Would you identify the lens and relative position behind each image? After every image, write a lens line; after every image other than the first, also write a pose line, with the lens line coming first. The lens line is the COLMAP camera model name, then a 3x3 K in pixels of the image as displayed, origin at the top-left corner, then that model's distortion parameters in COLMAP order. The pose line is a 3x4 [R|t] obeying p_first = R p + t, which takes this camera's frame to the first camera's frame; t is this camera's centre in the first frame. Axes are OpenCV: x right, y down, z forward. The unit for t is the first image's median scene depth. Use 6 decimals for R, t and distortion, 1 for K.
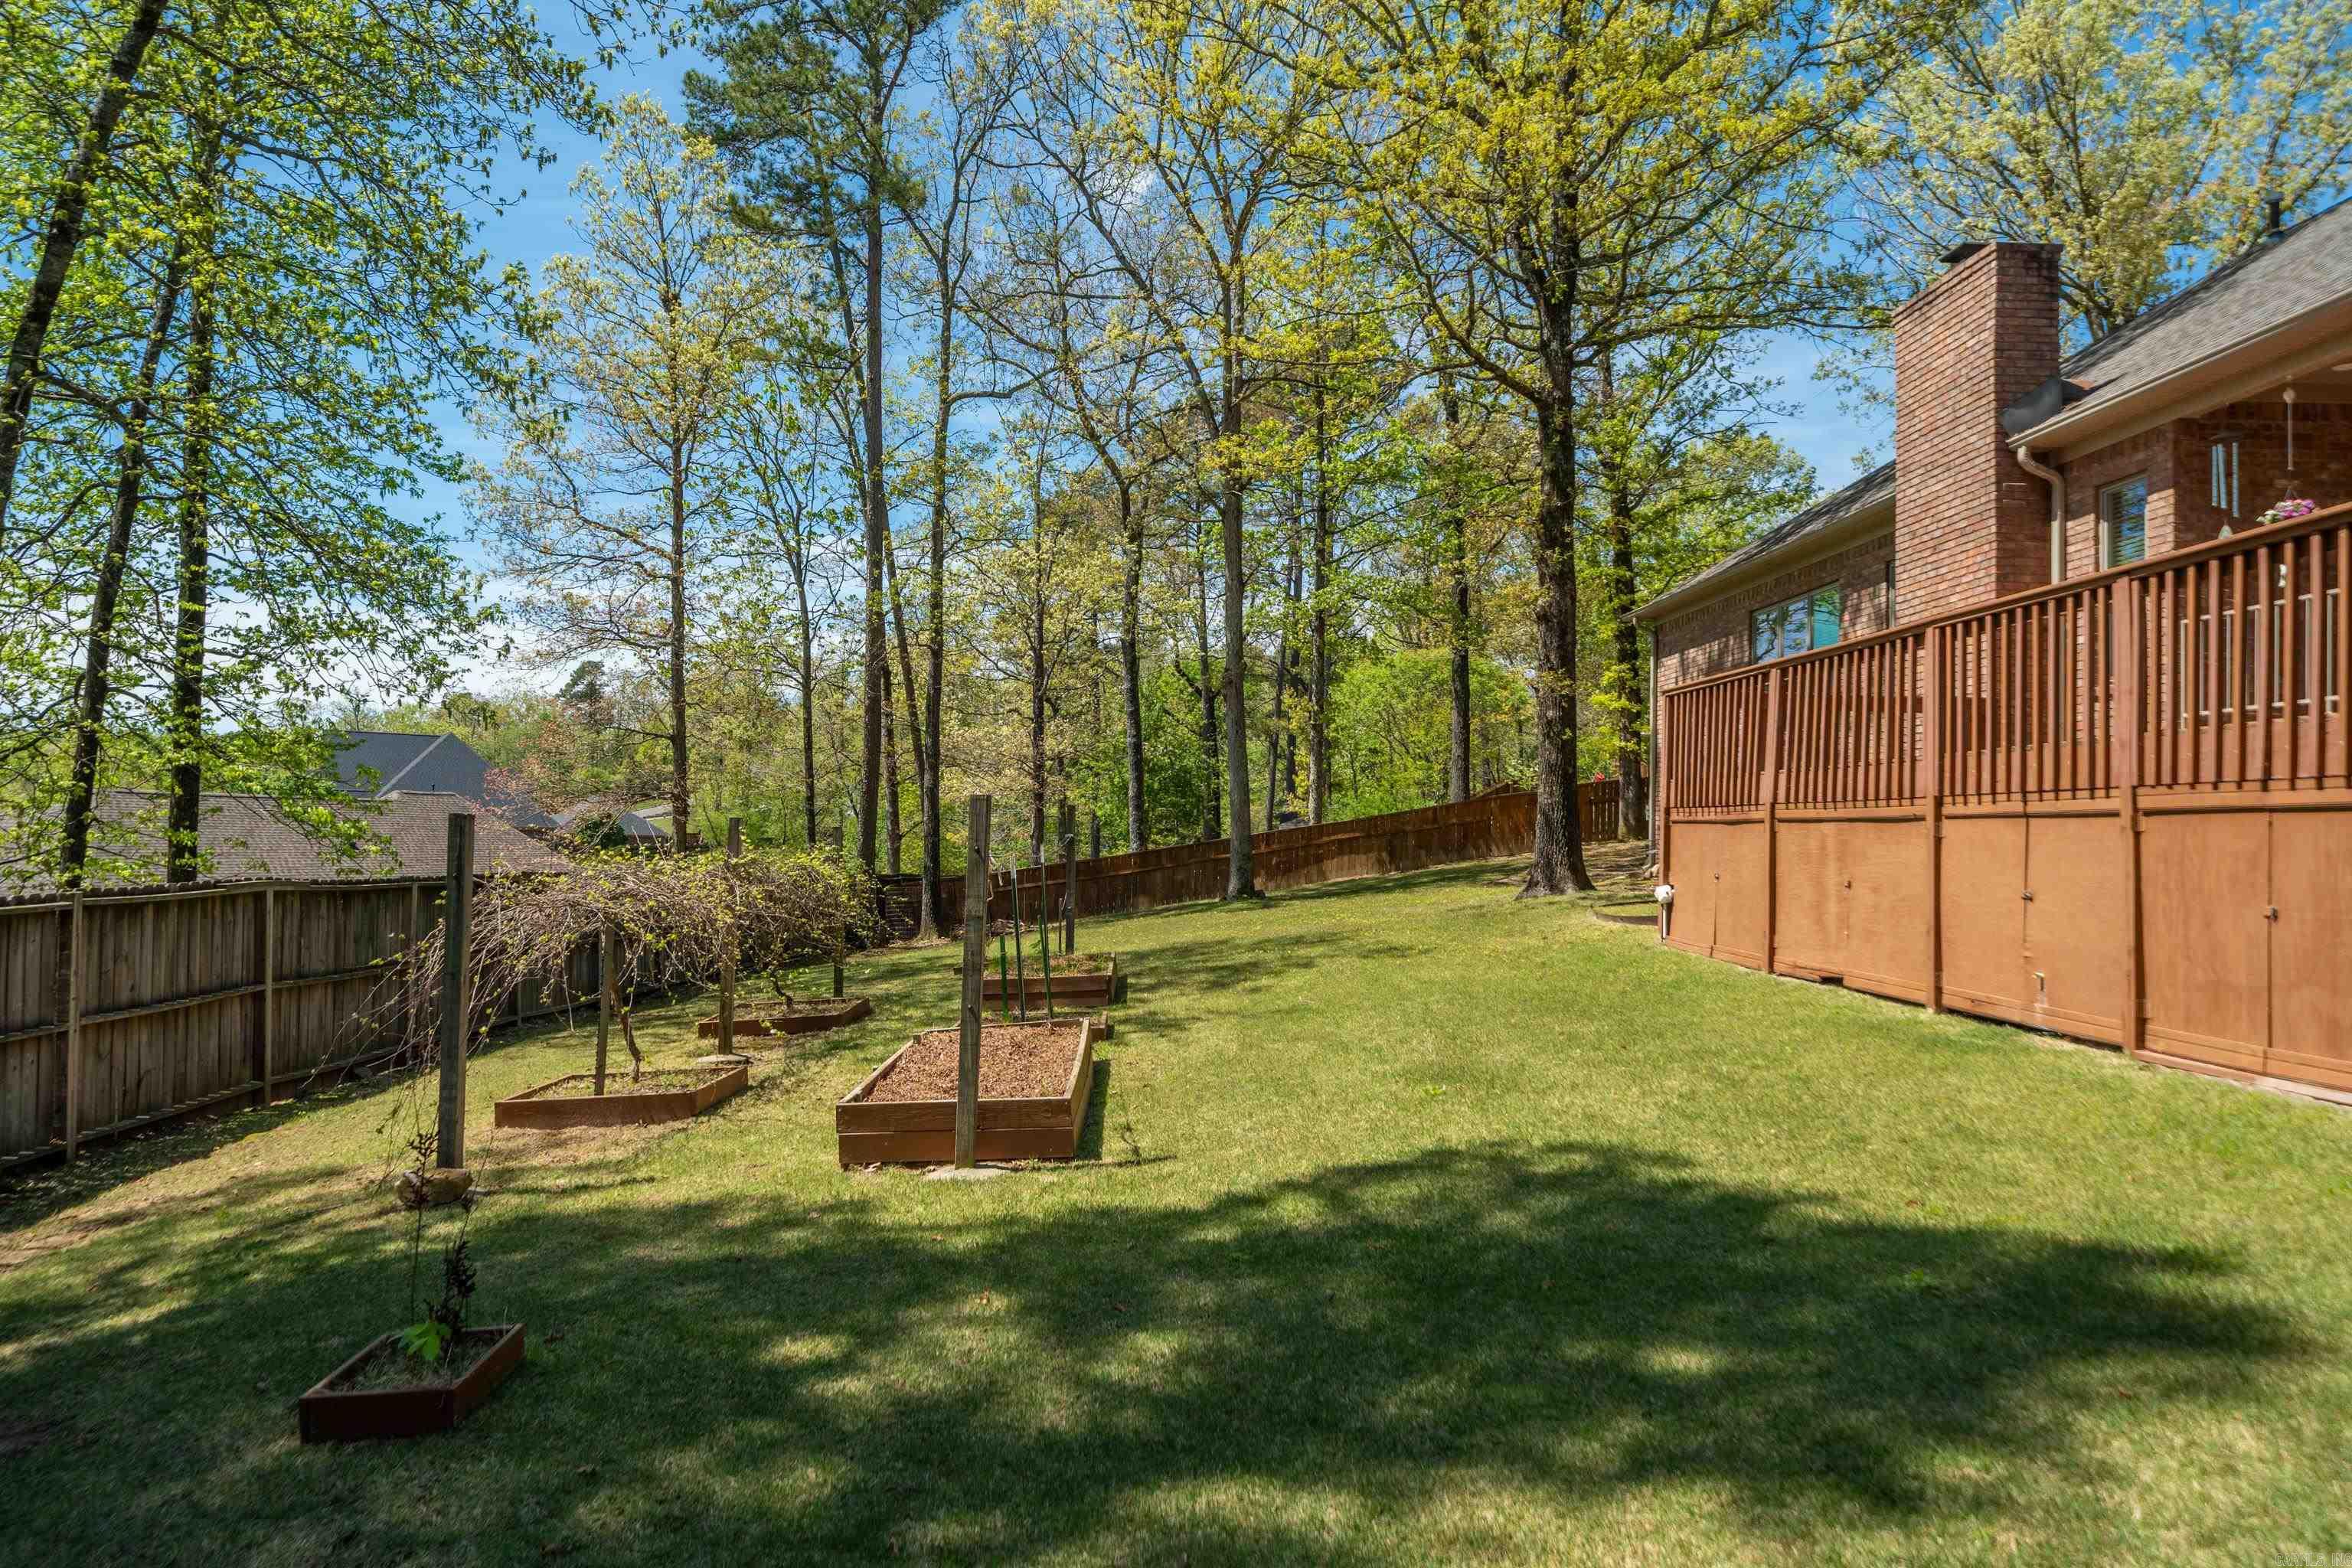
lens RADIAL K [[1549.1, 0, 1124.8], [0, 1549.1, 765.0], [0, 0, 1]] dist [0.008546, -0.001591]
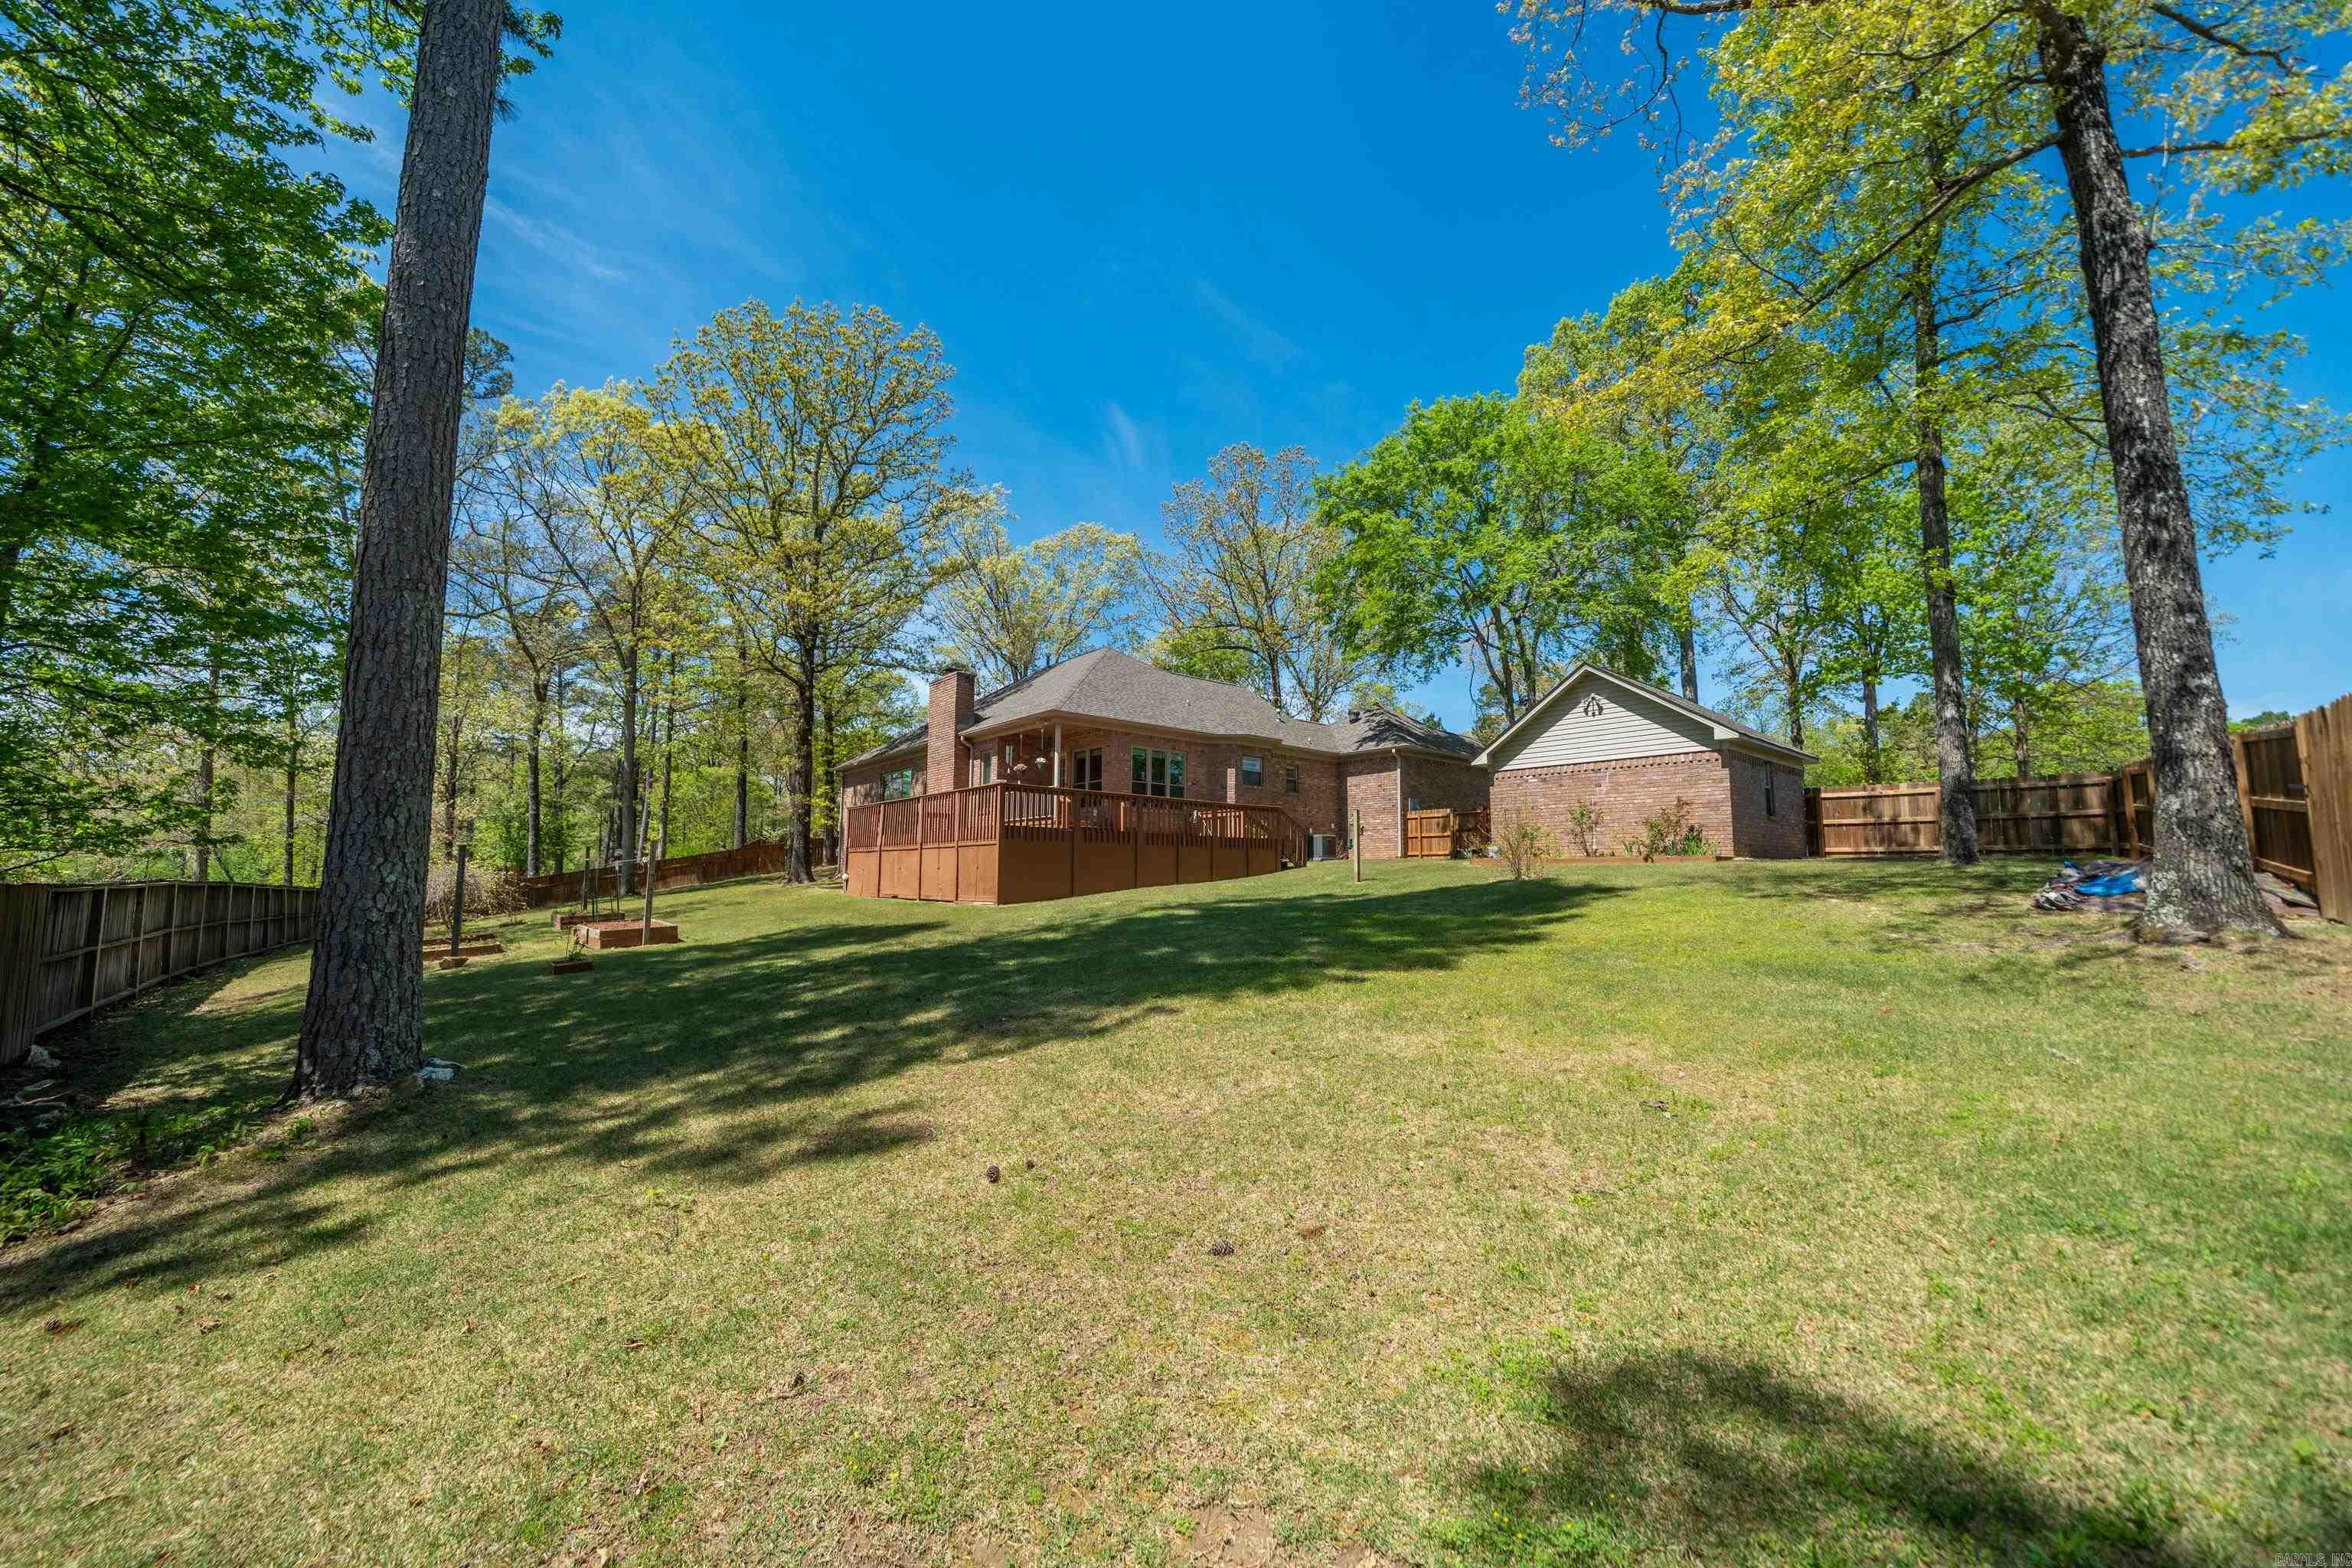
lens RADIAL K [[881.2, 0, 1212.2], [0, 881.2, 791.8], [0, 0, 1]] dist [-0.006617, 0.000070]
pose [[0.743574, 0.042882, 0.667278, -0.244228], [-0.013532, 0.998702, -0.049102, -0.005612], [-0.668517, 0.027481, 0.743189, -0.679278]]
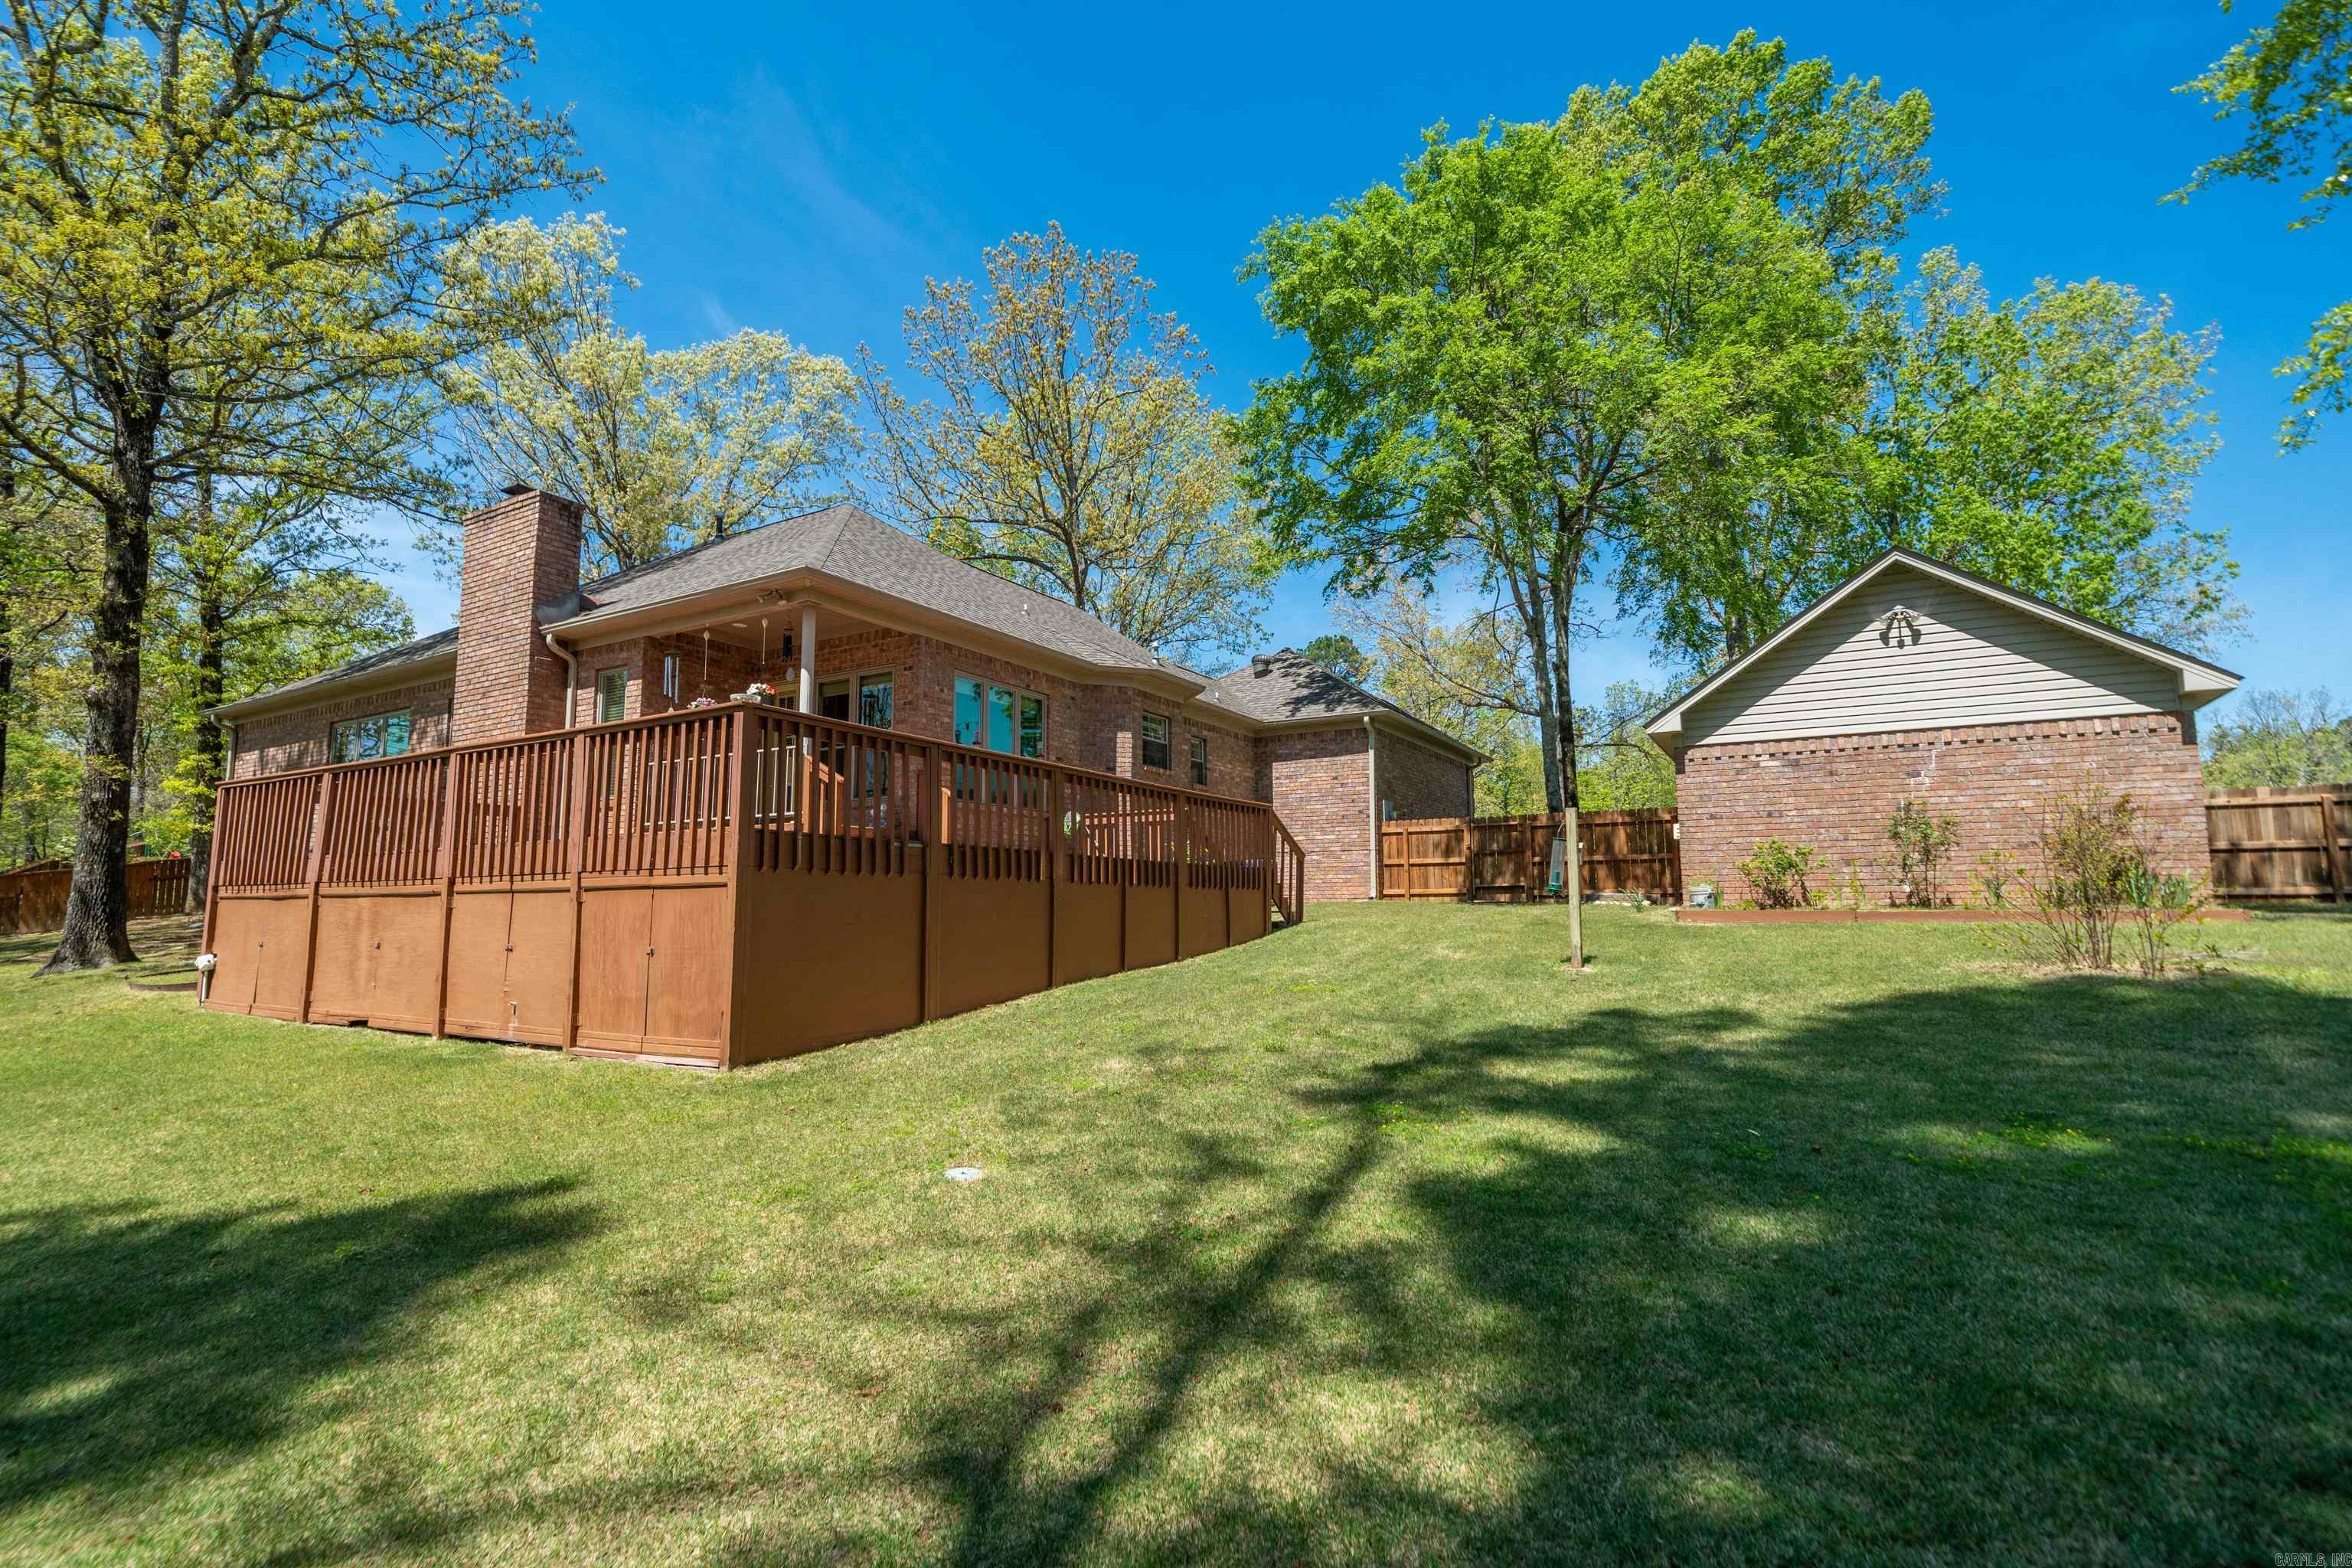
lens RADIAL K [[1084.9, 0, 1205.7], [0, 1084.9, 794.5], [0, 0, 1]] dist [-0.001147, 0.001220]
pose [[0.498405, 0.064959, 0.864507, 0.016648], [-0.020586, 0.997794, -0.063106, -0.004081], [-0.866700, 0.013655, 0.498643, -0.031601]]
